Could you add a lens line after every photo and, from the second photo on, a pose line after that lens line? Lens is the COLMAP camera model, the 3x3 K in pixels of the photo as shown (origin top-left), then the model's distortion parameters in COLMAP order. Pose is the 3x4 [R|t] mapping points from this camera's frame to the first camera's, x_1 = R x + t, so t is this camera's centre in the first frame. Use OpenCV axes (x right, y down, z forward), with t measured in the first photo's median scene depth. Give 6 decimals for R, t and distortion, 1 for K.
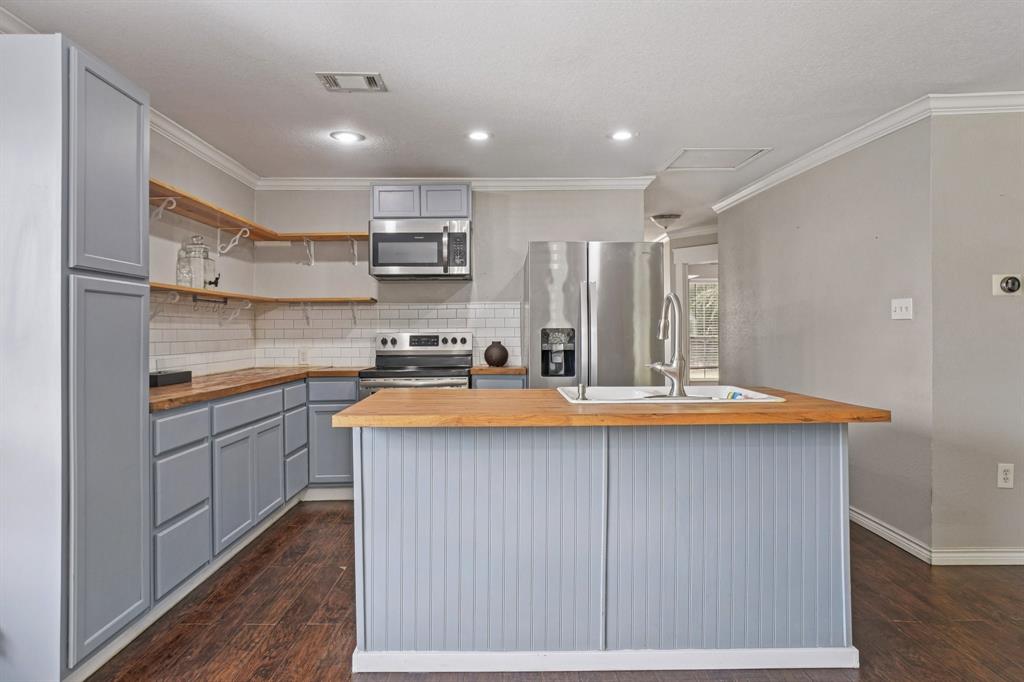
lens RADIAL K [[588.2, 0, 501.6], [0, 588.2, 325.9], [0, 0, 1]] dist [-0.011140, 0.000498]
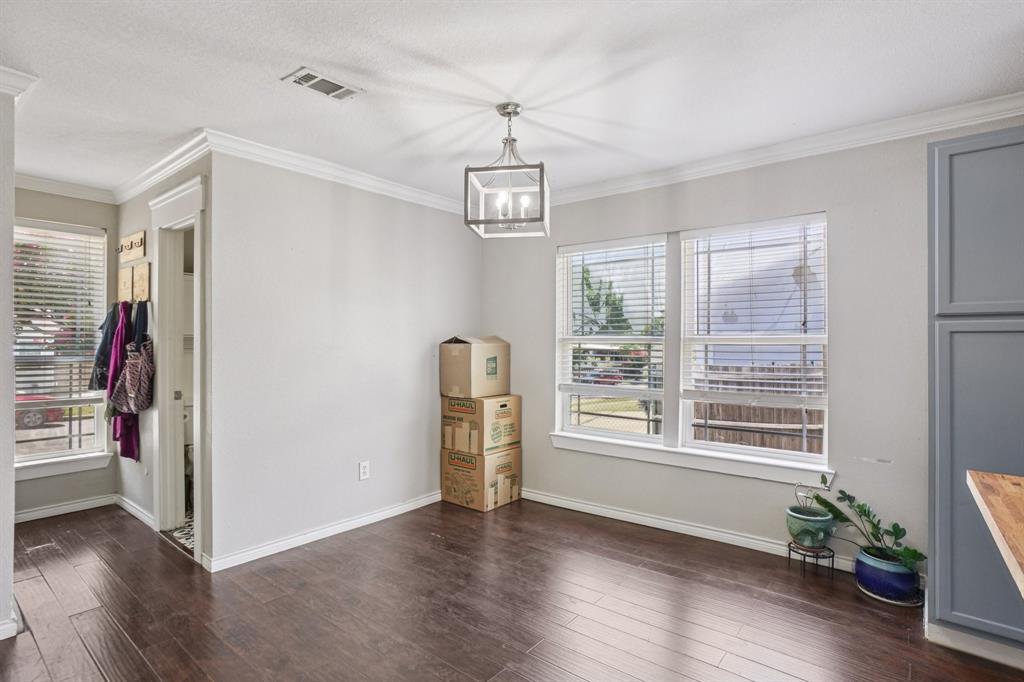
lens RADIAL K [[520.8, 0, 496.2], [0, 520.8, 342.9], [0, 0, 1]] dist [-0.022069, 0.001031]
pose [[-0.640419, 0.003559, -0.768017, 0.330447], [0.007649, 0.999969, -0.001744, -0.019261], [0.767987, -0.006992, -0.640427, 0.417910]]
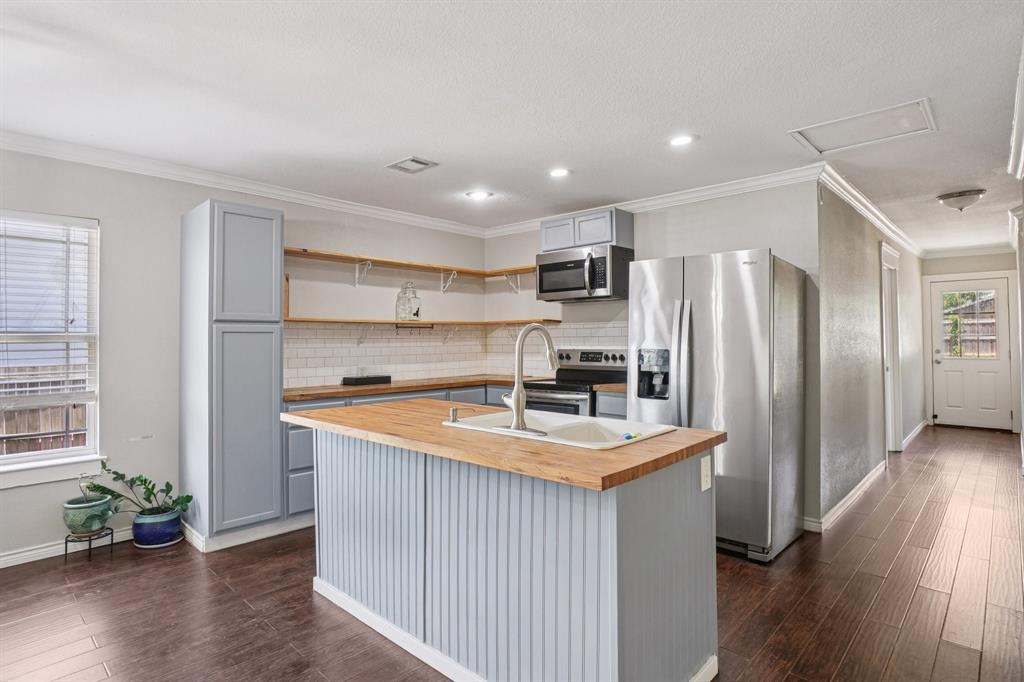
lens RADIAL K [[539.4, 0, 512.0], [0, 539.4, 341.0], [0, 0, 1]] dist [-0.023398, 0.001303]
pose [[0.732925, 0.003954, -0.680298, 0.479329], [0.008564, 0.999850, 0.015038, -0.022395], [0.680256, -0.016848, 0.732781, 0.169006]]
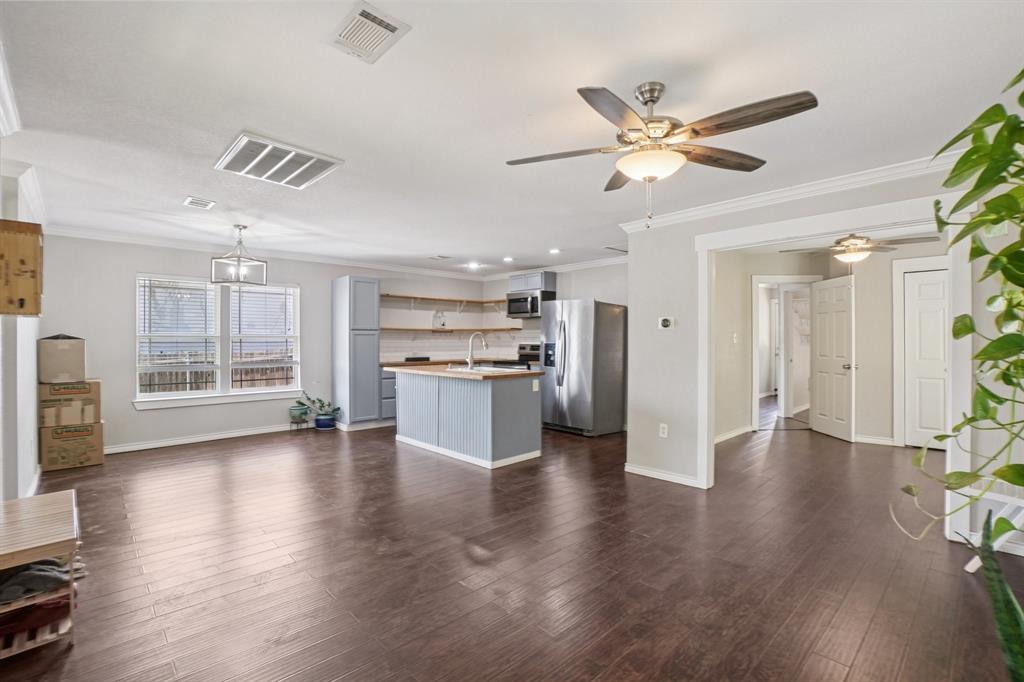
lens RADIAL K [[465.9, 0, 512.5], [0, 465.9, 350.4], [0, 0, 1]] dist [-0.066469, 0.024115]
pose [[0.690458, 0.022619, -0.723019, 1.069712], [0.003907, 0.999380, 0.034995, -0.025994], [0.723362, -0.026987, 0.689941, -0.202991]]
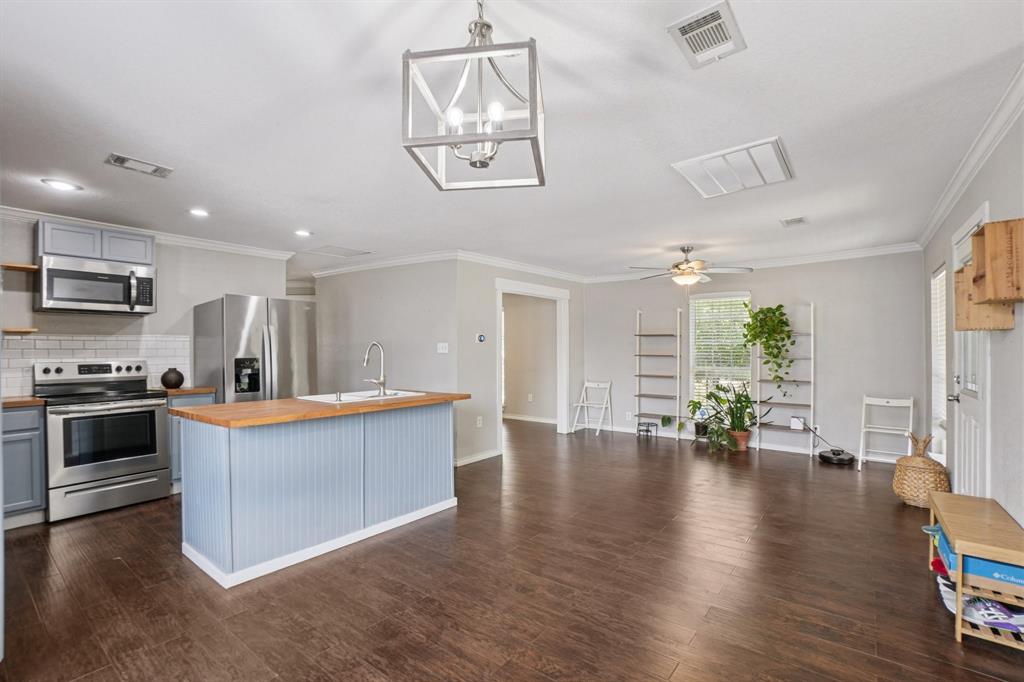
lens RADIAL K [[465.9, 0, 512.5], [0, 465.9, 350.4], [0, 0, 1]] dist [-0.066469, 0.024115]
pose [[0.610286, 0.003202, 0.792175, -0.341552], [-0.007629, 0.999969, 0.001835, -0.018584], [-0.792144, -0.007164, 0.610292, -0.143809]]
